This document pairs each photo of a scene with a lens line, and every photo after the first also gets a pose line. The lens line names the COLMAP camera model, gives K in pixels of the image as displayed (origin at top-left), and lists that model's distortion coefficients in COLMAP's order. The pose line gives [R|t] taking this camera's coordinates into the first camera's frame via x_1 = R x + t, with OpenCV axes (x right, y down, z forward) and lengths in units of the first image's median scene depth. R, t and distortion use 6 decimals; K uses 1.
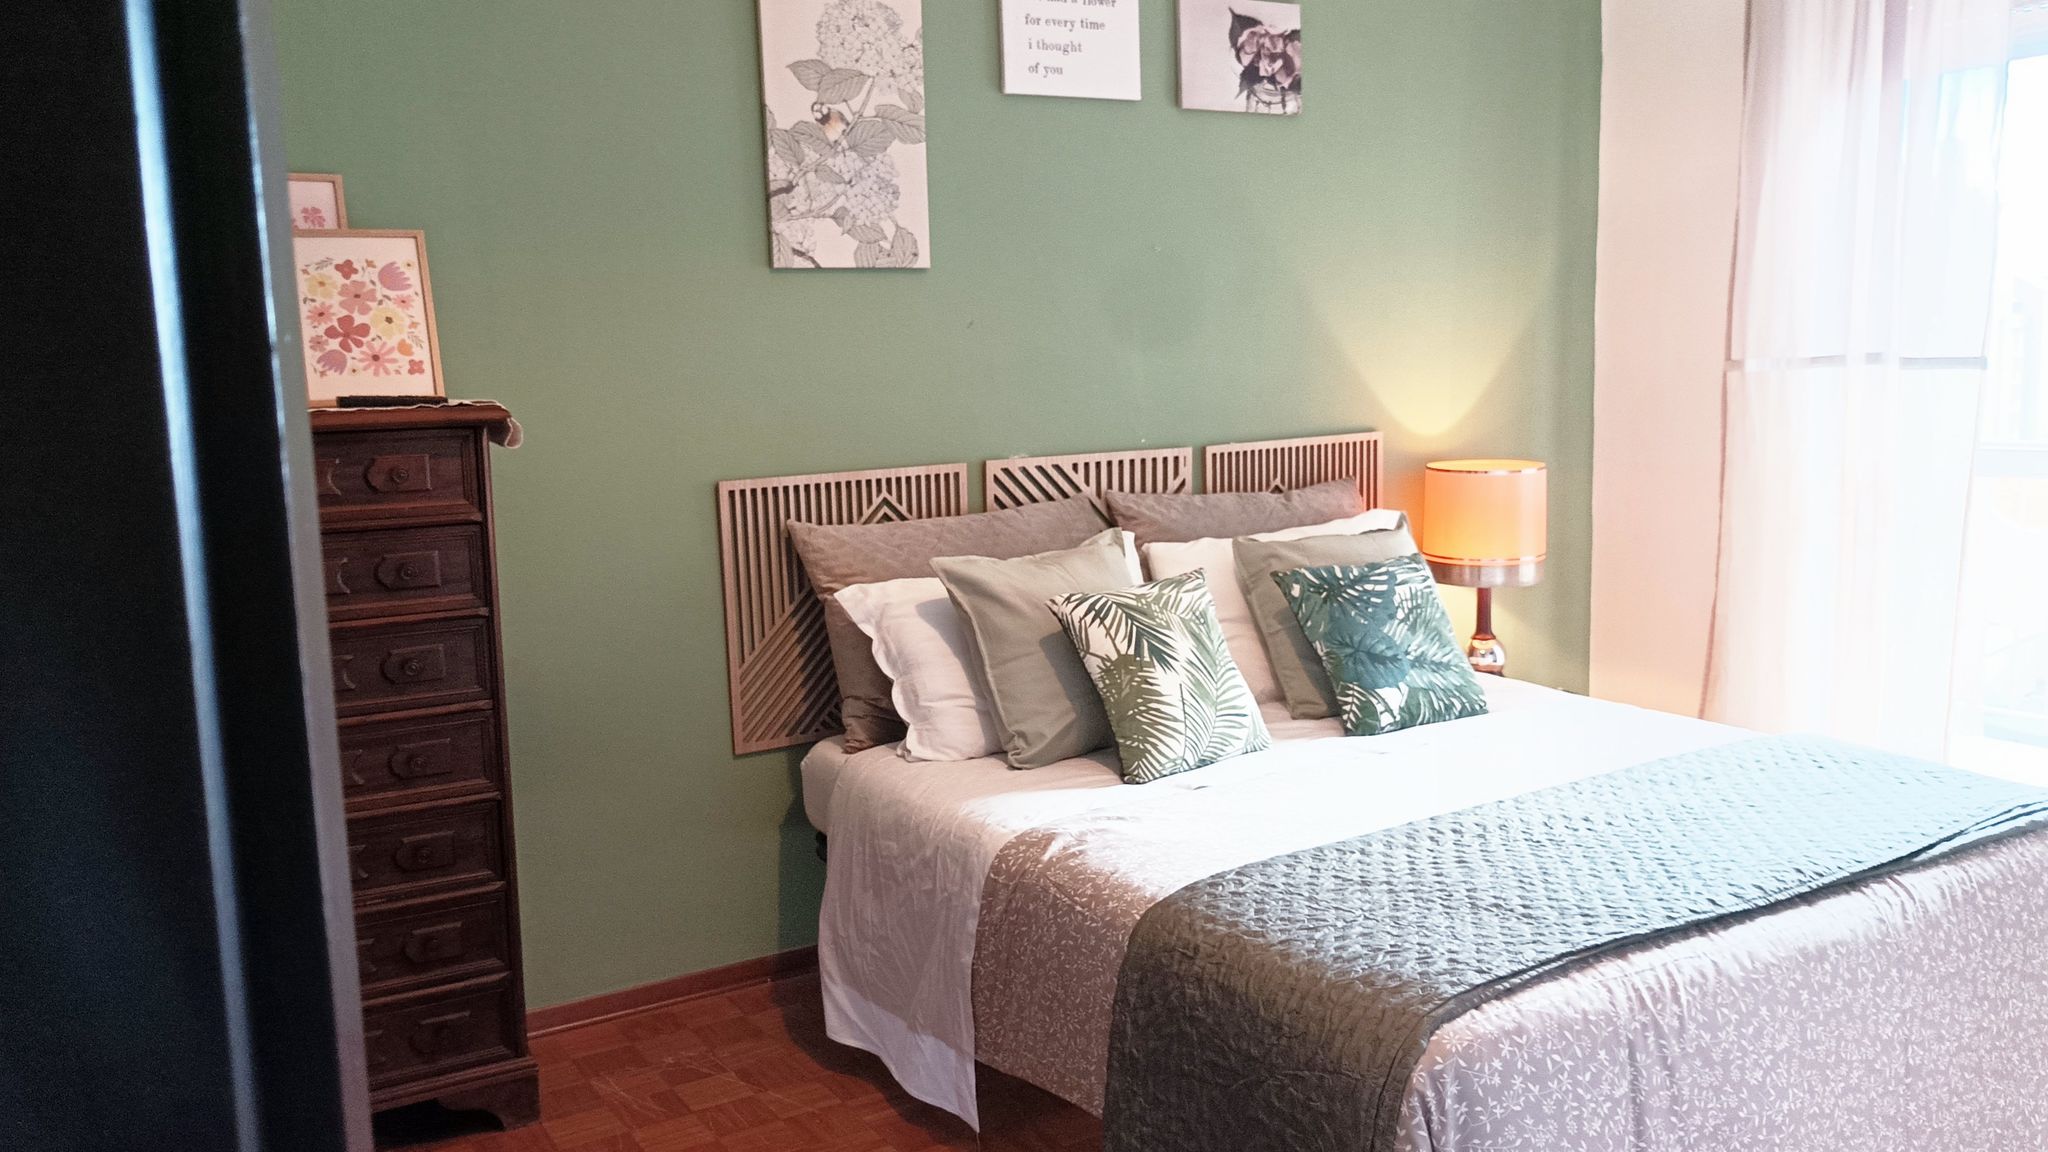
lens RADIAL K [[1661.9, 0, 1028.1], [0, 1661.9, 580.7], [0, 0, 1]] dist [0.049256, -0.053709]
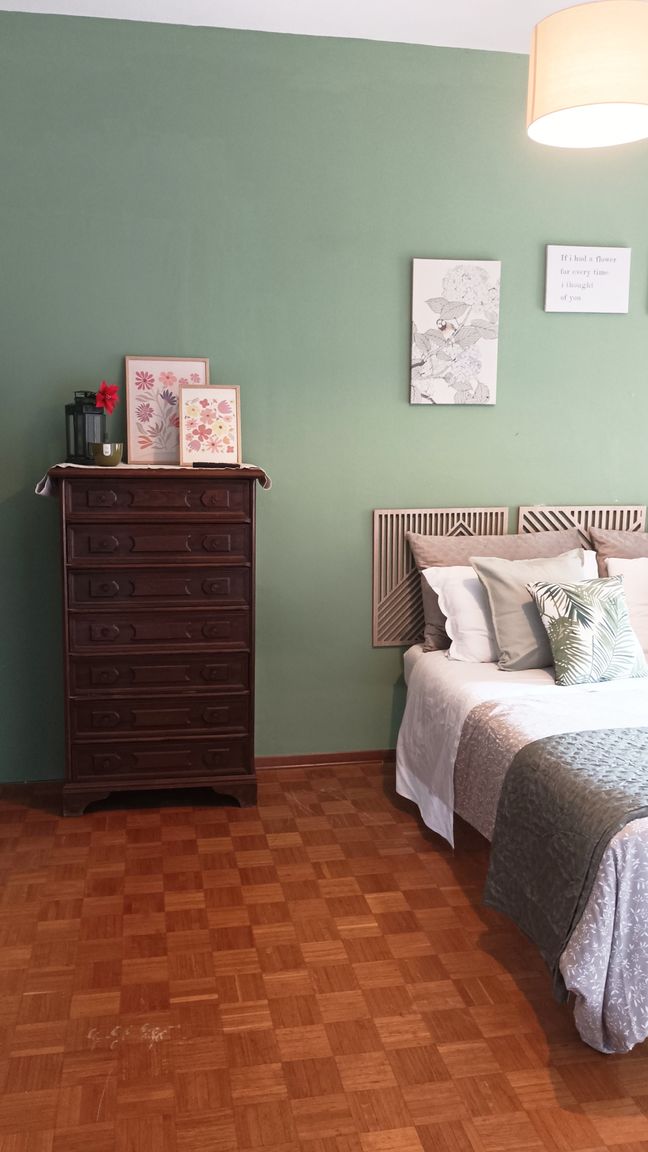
lens RADIAL K [[957.2, 0, 306.5], [0, 957.2, 564.0], [0, 0, 1]] dist [0.025983, -0.006484]
pose [[0.934362, 0.085057, -0.346024, 0.143335], [-0.082266, 0.996350, 0.022772, -0.014259], [0.346698, 0.007189, 0.937949, -0.107548]]
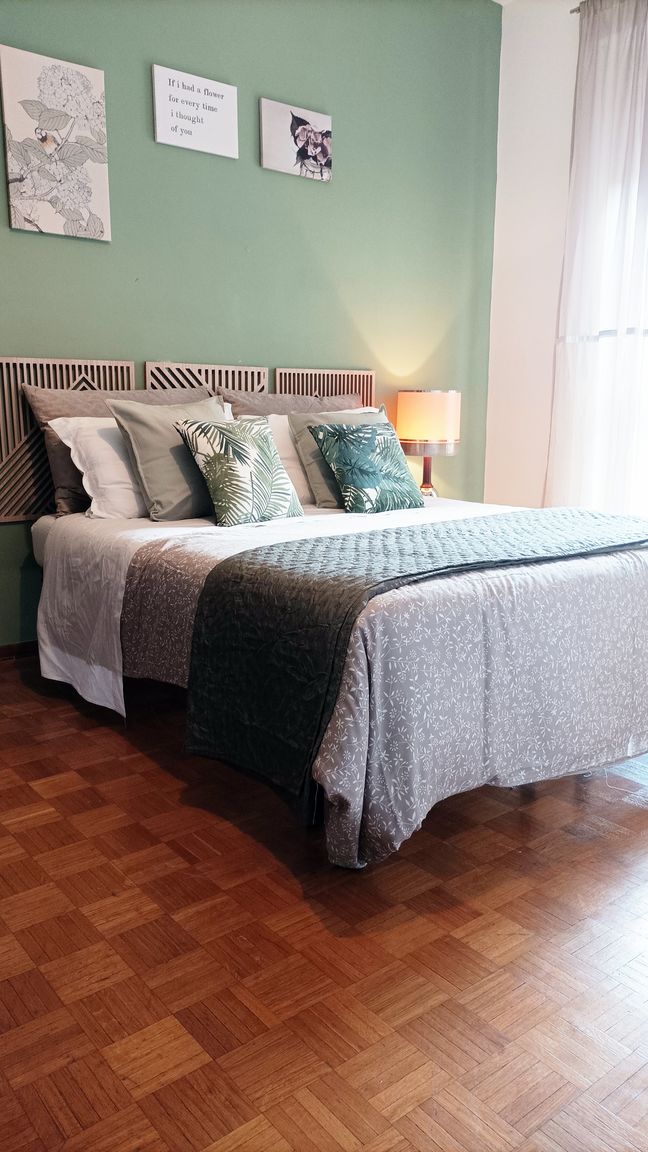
lens RADIAL K [[867.9, 0, 324.0], [0, 867.9, 576.0], [0, 0, 1]] dist [0.046791, -0.037573]
pose [[0.991198, 0.008557, 0.132109, 0.044476], [-0.014613, 0.998883, 0.044937, 0.117916], [-0.131577, -0.046472, 0.990216, 0.076730]]
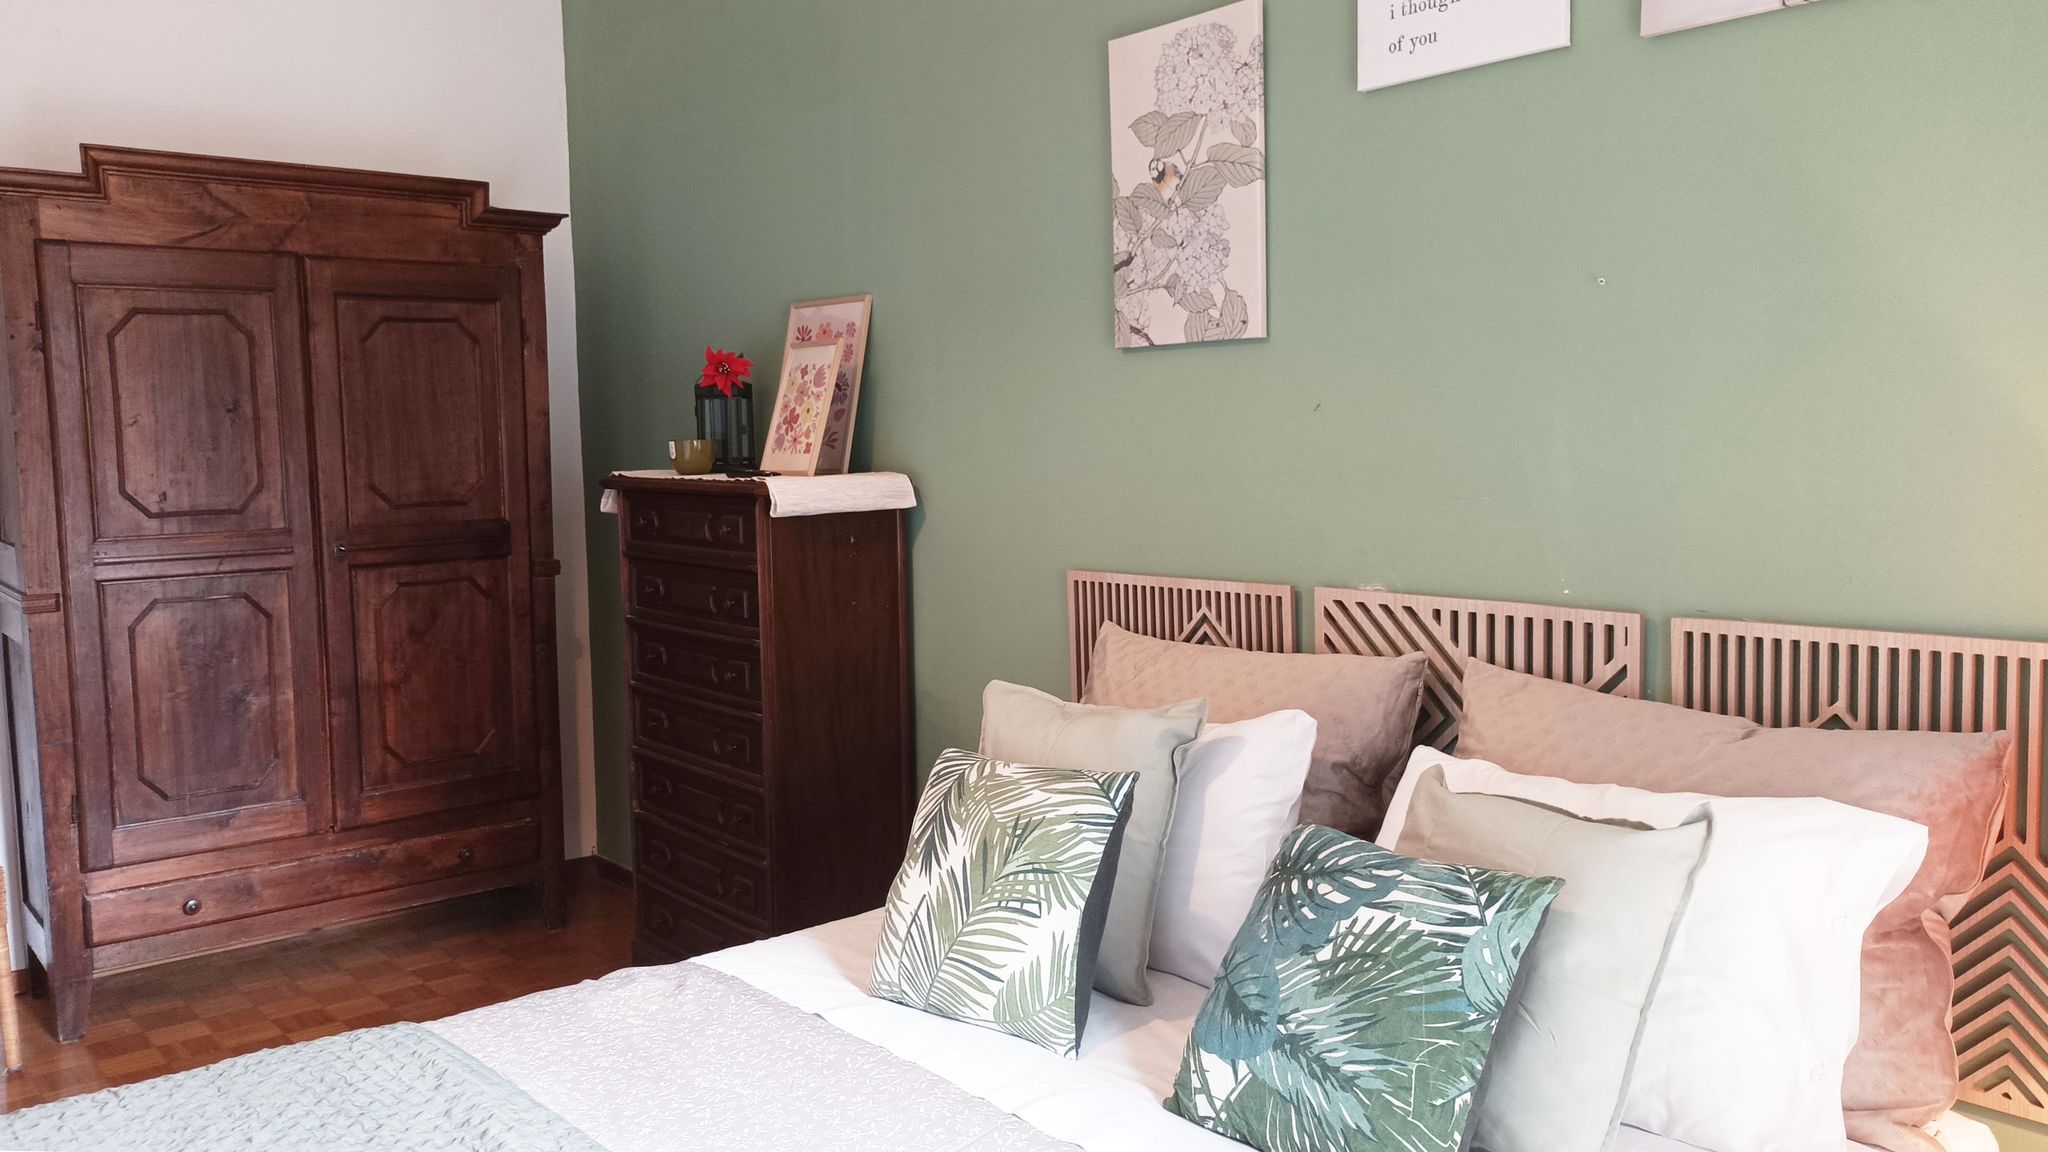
lens RADIAL K [[1559.2, 0, 1024.8], [0, 1559.2, 585.9], [0, 0, 1]] dist [0.020777, -0.002622]
pose [[0.167153, 0.123581, -0.978155, 0.713189], [-0.123548, 0.986919, 0.103575, -0.143608], [0.978159, 0.103536, 0.180235, 0.823041]]
